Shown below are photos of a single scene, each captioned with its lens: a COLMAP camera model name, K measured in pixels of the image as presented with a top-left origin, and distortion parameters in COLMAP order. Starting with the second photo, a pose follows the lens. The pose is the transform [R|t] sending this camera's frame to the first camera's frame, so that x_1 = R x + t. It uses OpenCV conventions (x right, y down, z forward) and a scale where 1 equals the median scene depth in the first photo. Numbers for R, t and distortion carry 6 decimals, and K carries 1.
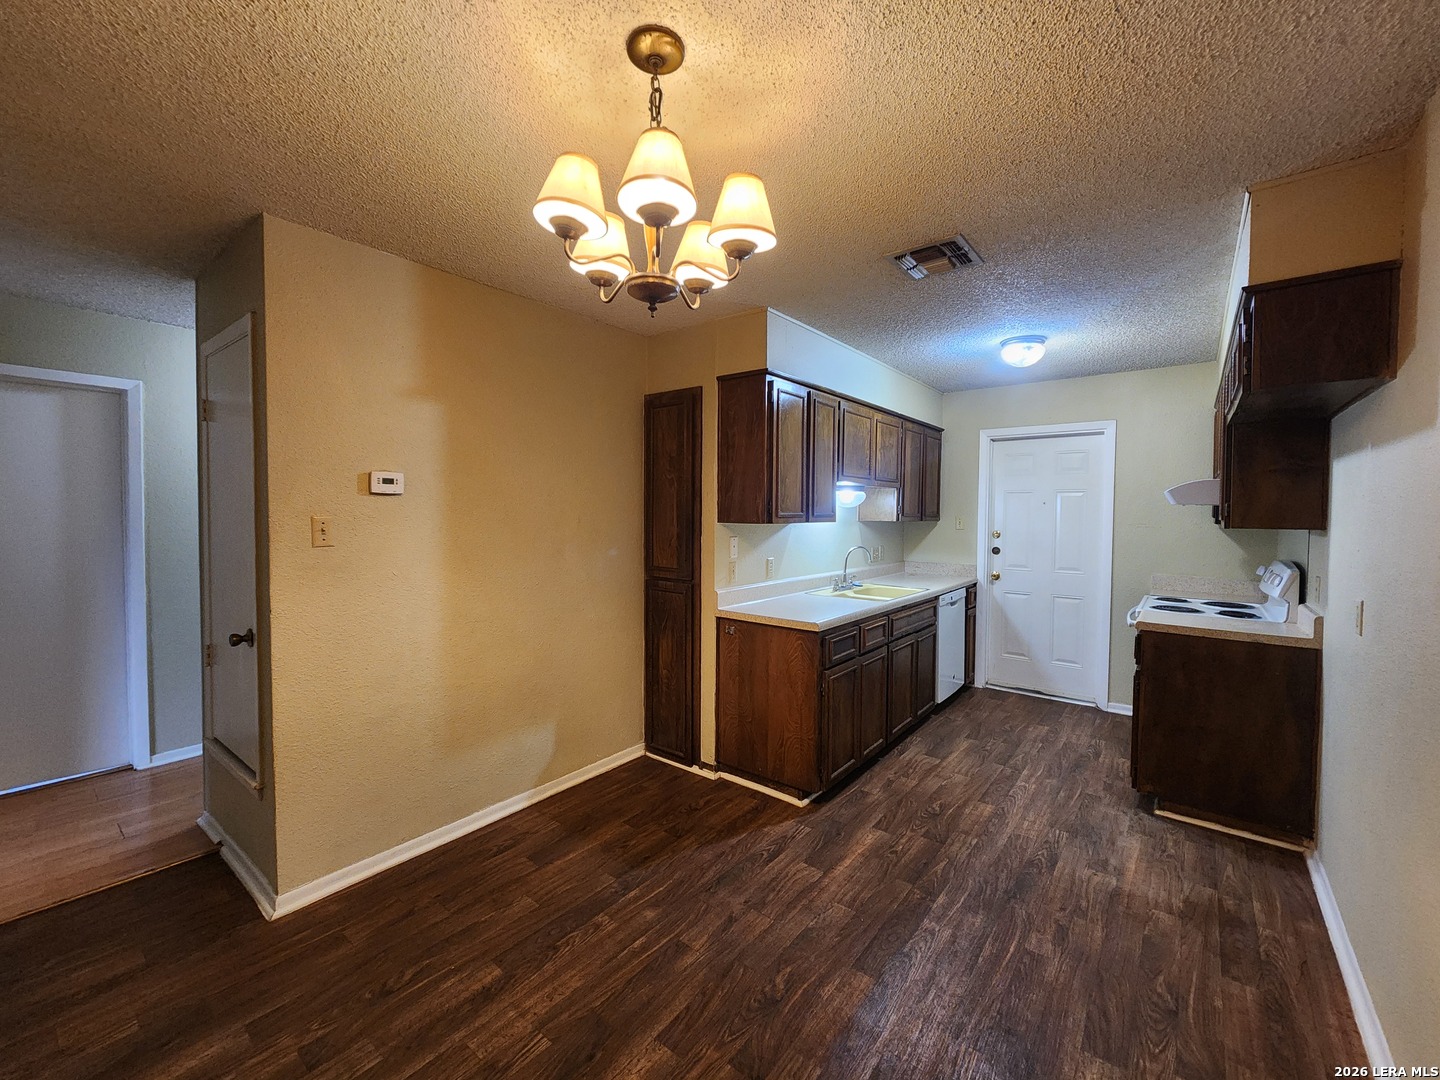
lens RADIAL K [[586.7, 0, 729.3], [0, 586.7, 531.4], [0, 0, 1]] dist [0.003195, -0.002959]
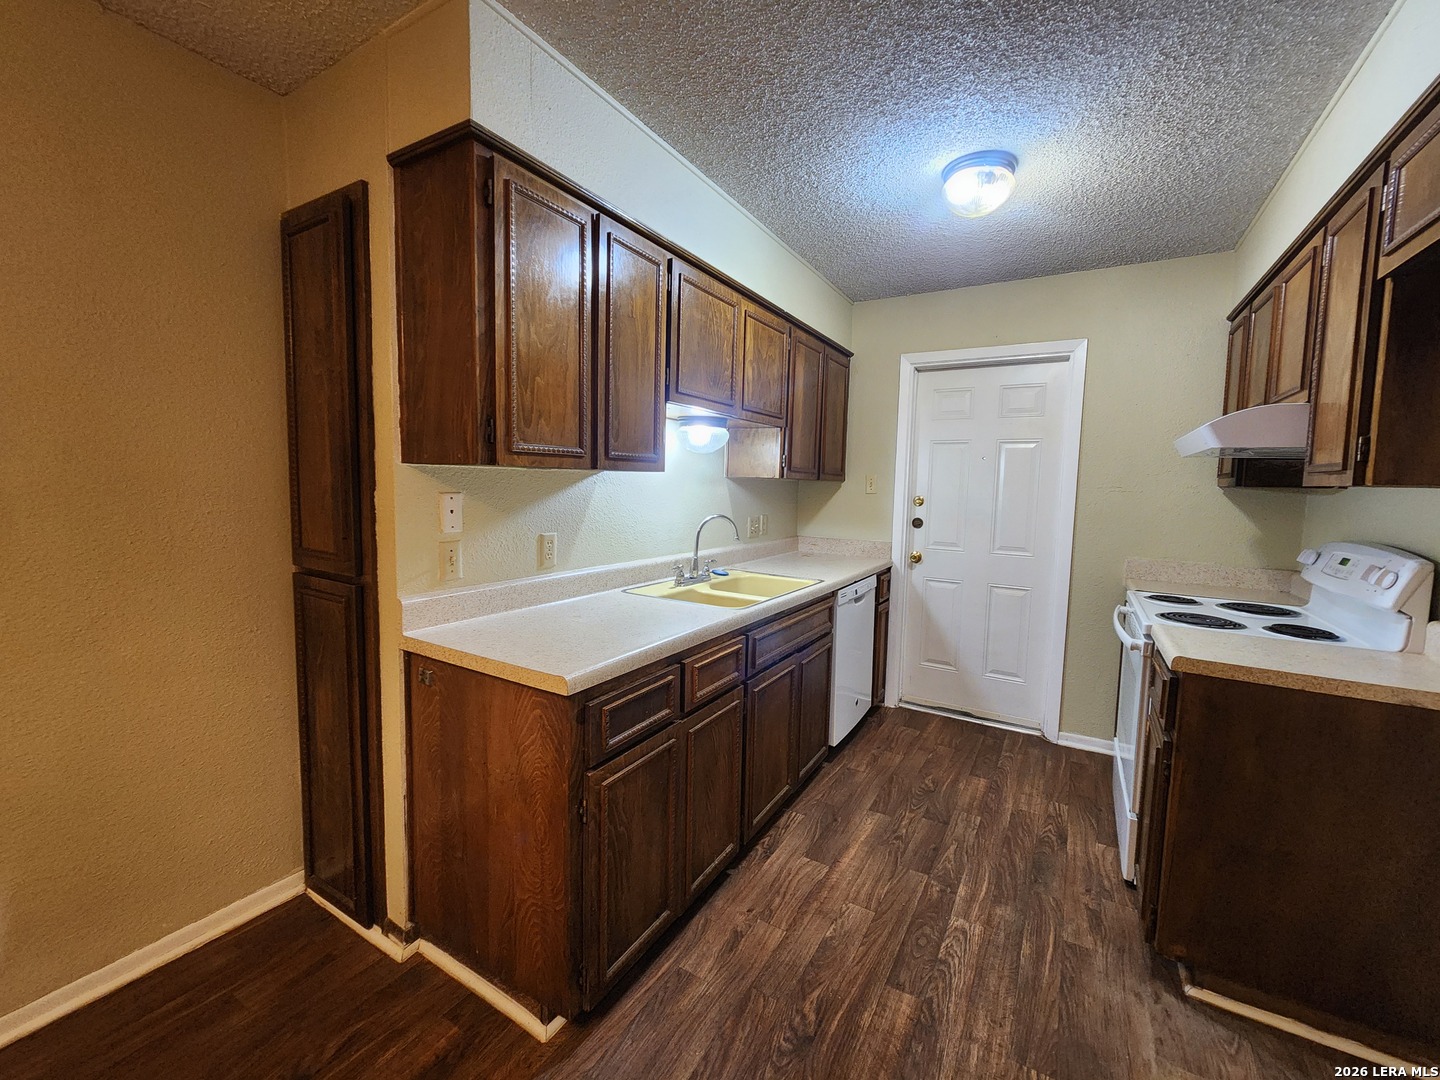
lens RADIAL K [[586.7, 0, 729.9], [0, 586.7, 530.3], [0, 0, 1]] dist [0.003195, -0.002959]
pose [[0.991126, 0.006127, 0.132781, 0.186808], [-0.012680, 0.998740, 0.048564, 0.013693], [-0.132316, -0.049817, 0.989955, 0.456881]]
